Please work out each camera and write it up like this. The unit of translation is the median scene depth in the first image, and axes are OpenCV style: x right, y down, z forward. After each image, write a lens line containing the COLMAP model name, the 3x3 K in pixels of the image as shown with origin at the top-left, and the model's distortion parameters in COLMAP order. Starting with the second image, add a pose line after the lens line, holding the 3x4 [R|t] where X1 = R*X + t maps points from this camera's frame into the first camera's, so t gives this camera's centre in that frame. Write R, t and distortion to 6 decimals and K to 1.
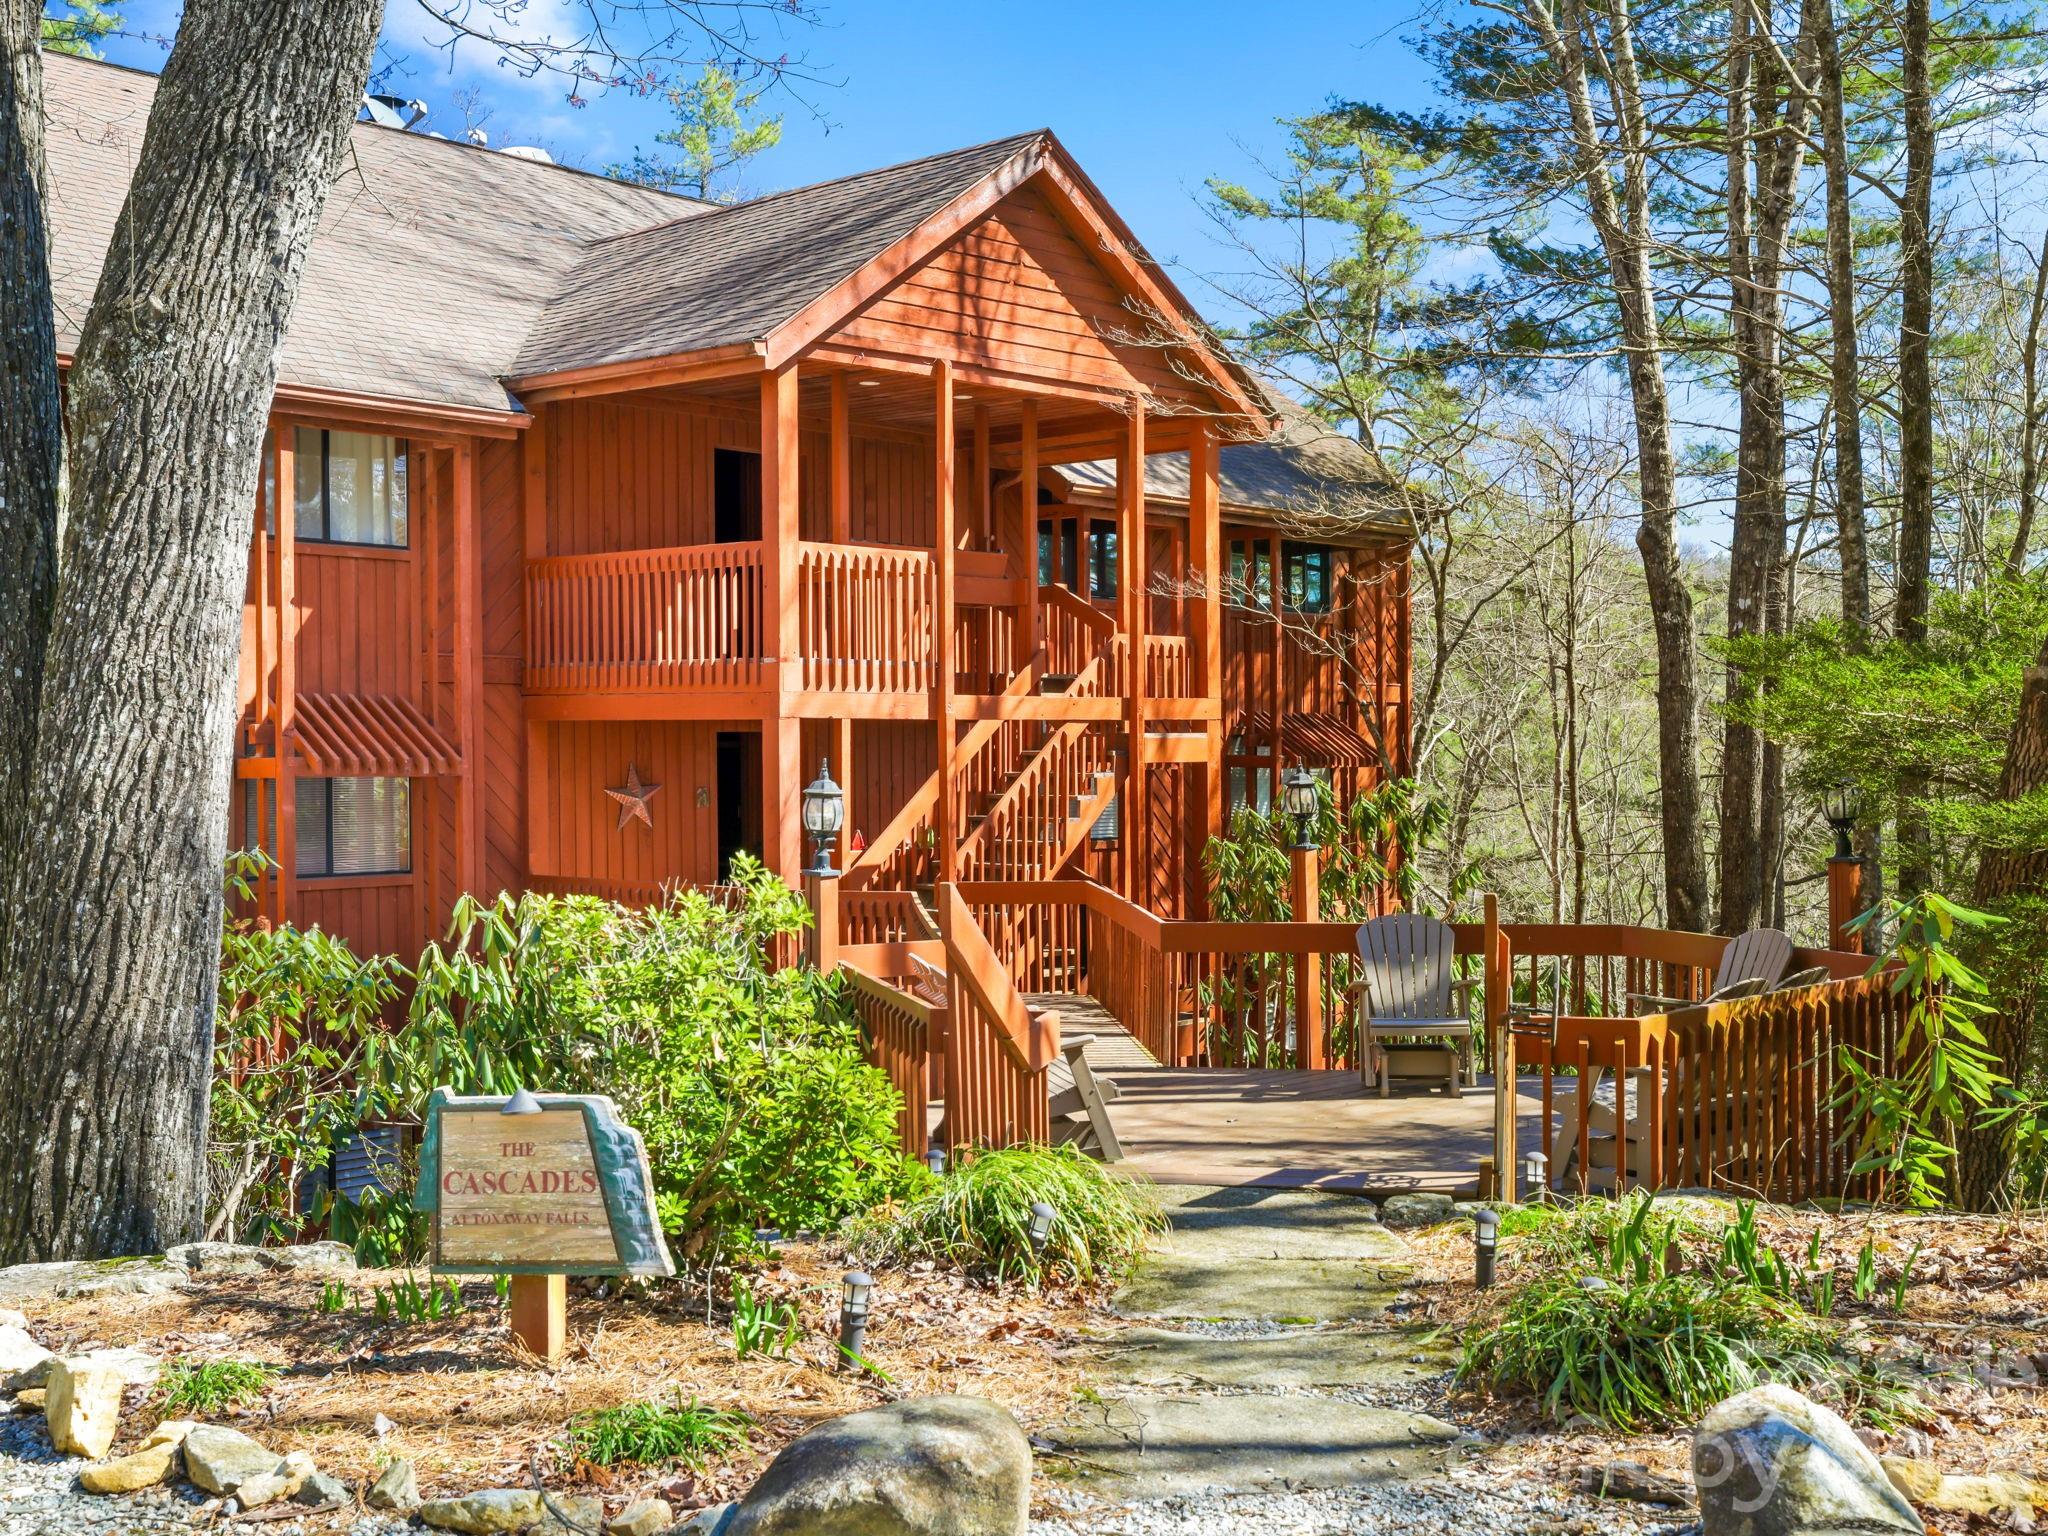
lens RADIAL K [[2294.4, 0, 1024.0], [0, 2294.4, 768.0], [0, 0, 1]] dist [-0.001315, 0.030846]
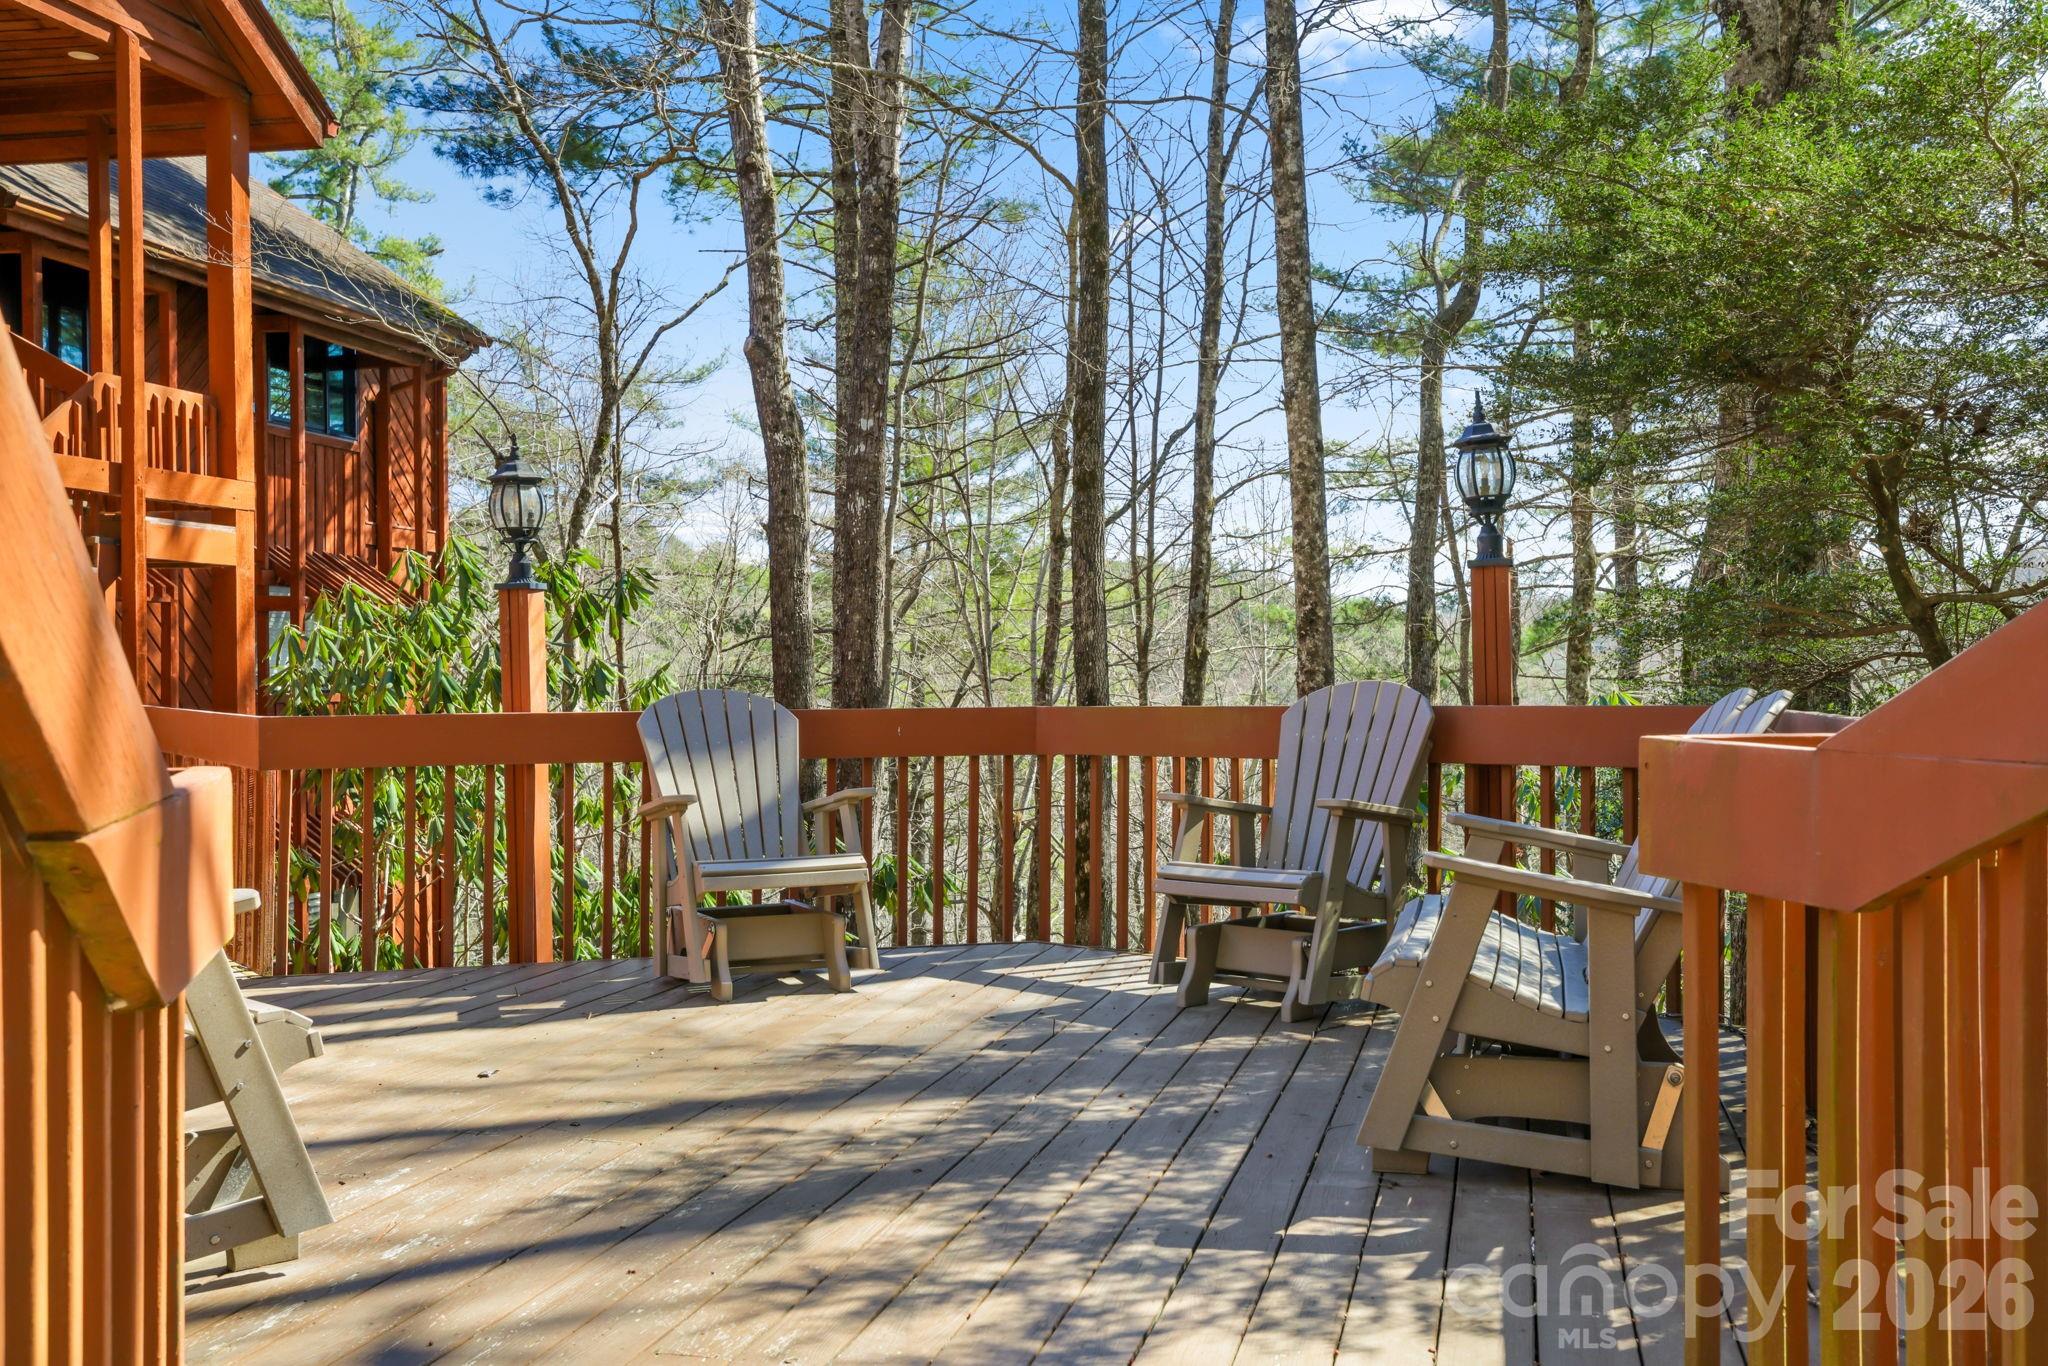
lens RADIAL K [[1877.9, 0, 1024.0], [0, 1877.9, 683.0], [0, 0, 1]] dist [-0.003855, 0.090142]
pose [[0.862378, 0.000810, 0.506265, -0.007568], [0.009108, 0.999812, -0.017115, 0.047368], [-0.506184, 0.019370, 0.862208, 0.361186]]
